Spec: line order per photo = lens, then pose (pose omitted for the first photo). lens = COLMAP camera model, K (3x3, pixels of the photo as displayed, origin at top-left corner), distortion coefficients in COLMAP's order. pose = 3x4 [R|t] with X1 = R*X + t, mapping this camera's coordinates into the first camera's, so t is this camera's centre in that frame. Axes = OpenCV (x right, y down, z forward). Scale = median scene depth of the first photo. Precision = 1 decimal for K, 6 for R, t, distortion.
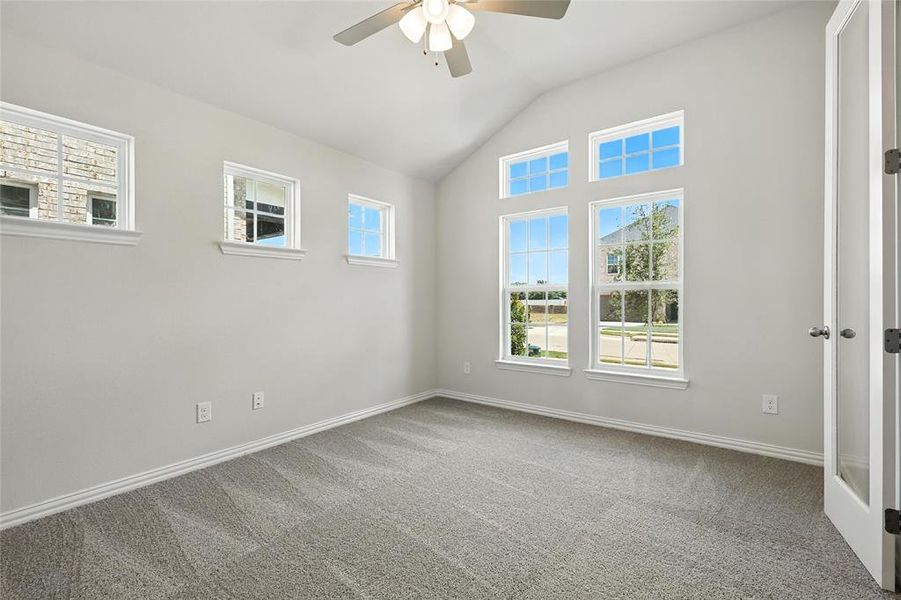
lens RADIAL K [[382.2, 0, 452.1], [0, 382.2, 306.1], [0, 0, 1]] dist [-0.031897, 0.000571]
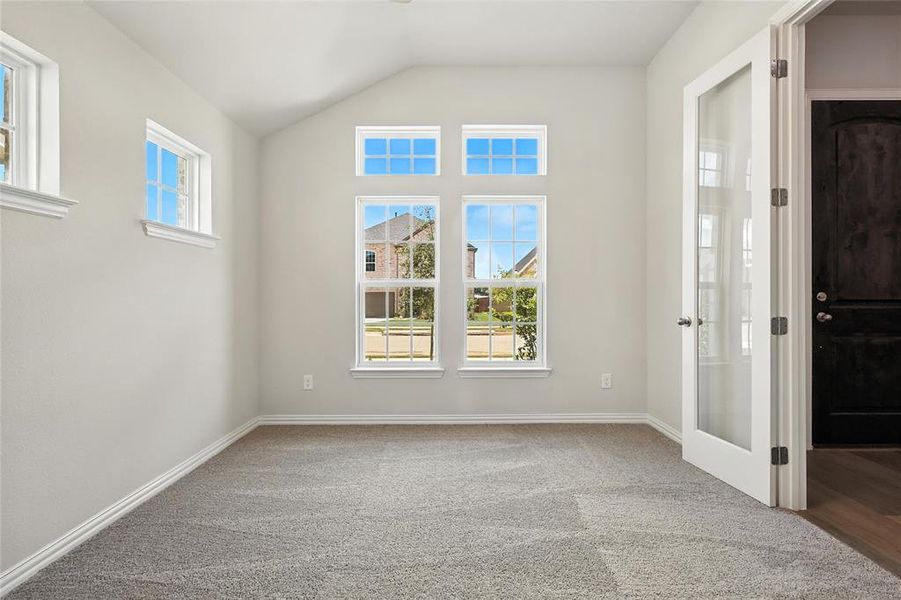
lens RADIAL K [[394.9, 0, 451.4], [0, 394.9, 298.7], [0, 0, 1]] dist [0.001096, -0.000319]
pose [[0.791761, -0.000305, 0.610831, -0.240519], [0.006499, 0.999947, -0.007926, -0.001899], [-0.610797, 0.010245, 0.791721, 0.187052]]
